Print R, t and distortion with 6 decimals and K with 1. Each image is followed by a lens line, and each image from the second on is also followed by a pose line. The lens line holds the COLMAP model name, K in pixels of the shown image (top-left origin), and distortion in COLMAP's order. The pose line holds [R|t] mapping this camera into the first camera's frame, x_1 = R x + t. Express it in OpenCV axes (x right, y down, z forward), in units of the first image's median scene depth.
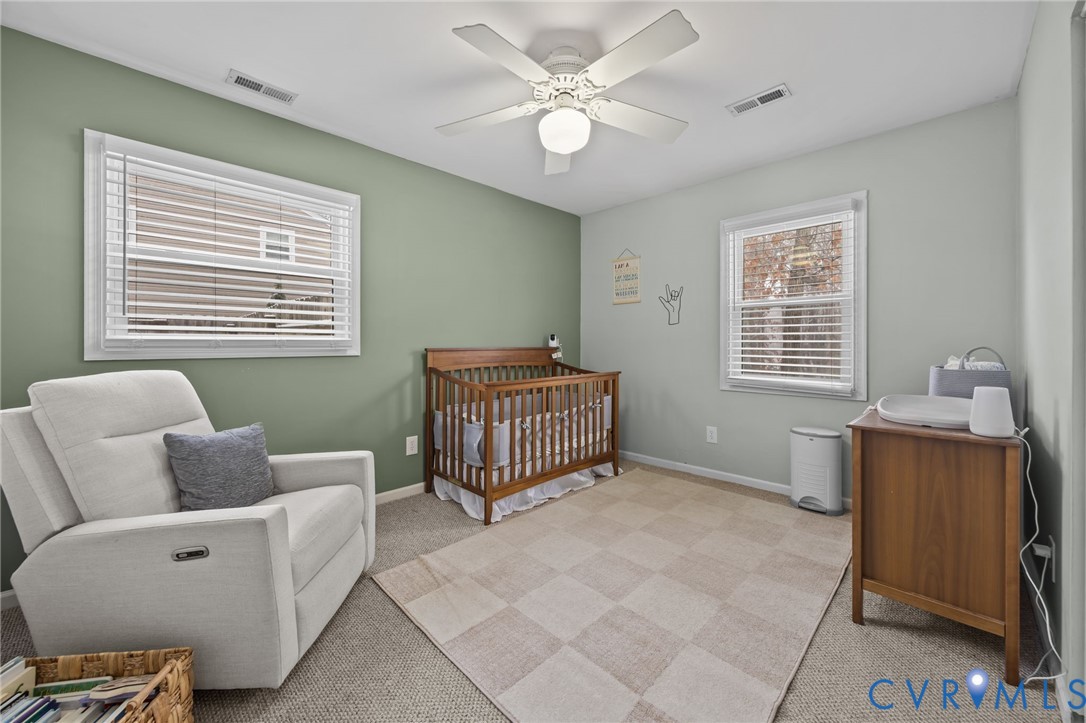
lens RADIAL K [[420.0, 0, 537.3], [0, 420.0, 349.2], [0, 0, 1]] dist [-0.001456, -0.000063]
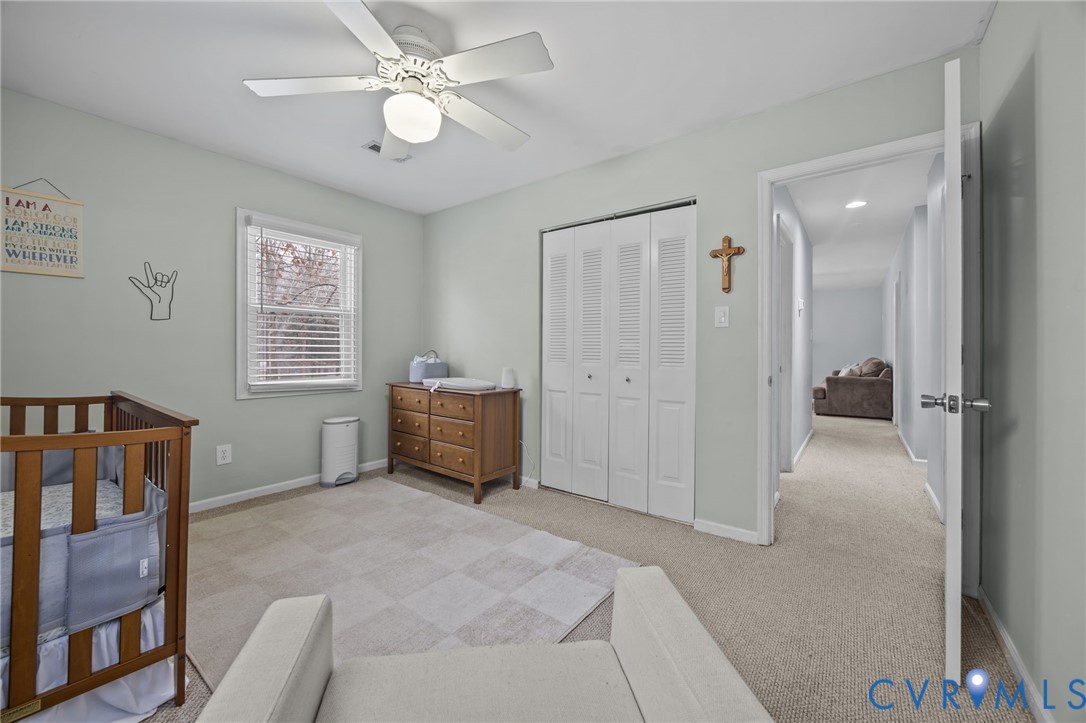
lens RADIAL K [[420.0, 0, 537.3], [0, 420.0, 349.2], [0, 0, 1]] dist [-0.001456, -0.000063]
pose [[-0.135949, 0.004204, 0.990707, -0.626448], [0.011468, 0.999931, -0.002669, 0.001058], [-0.990649, 0.010999, -0.135988, 0.593707]]
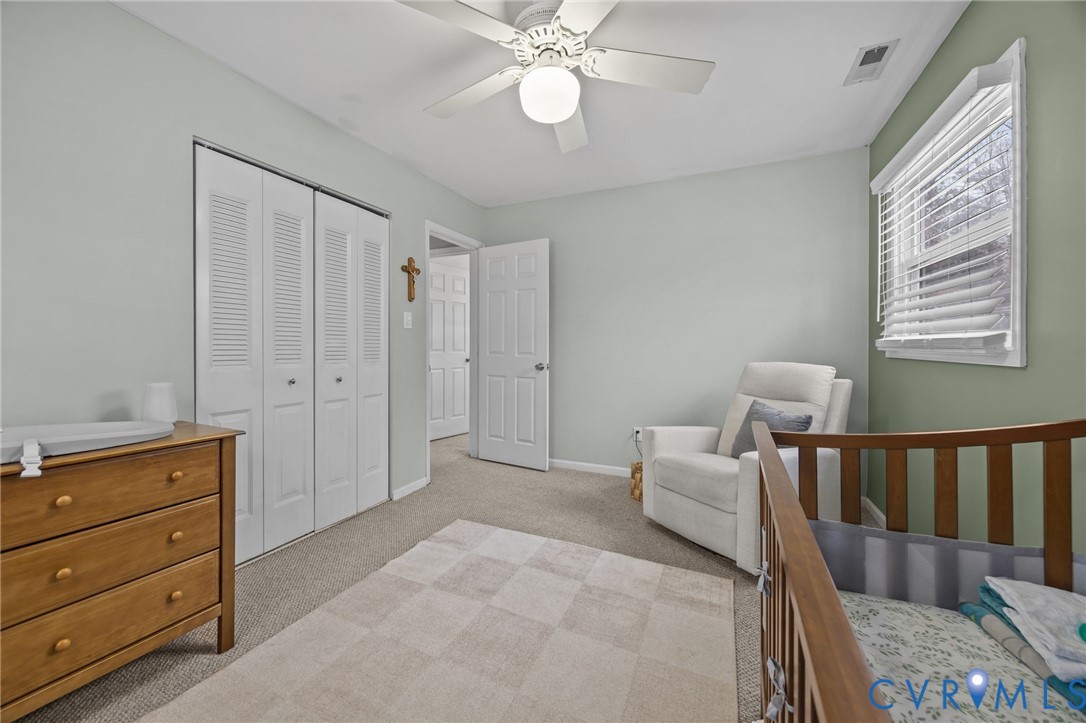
lens RADIAL K [[420.0, 0, 537.3], [0, 420.0, 349.2], [0, 0, 1]] dist [-0.001456, -0.000063]
pose [[-0.936312, 0.003341, -0.351154, 0.271335], [-0.004545, 0.999756, 0.021632, -0.014215], [0.351141, 0.021851, -0.936068, 1.252504]]
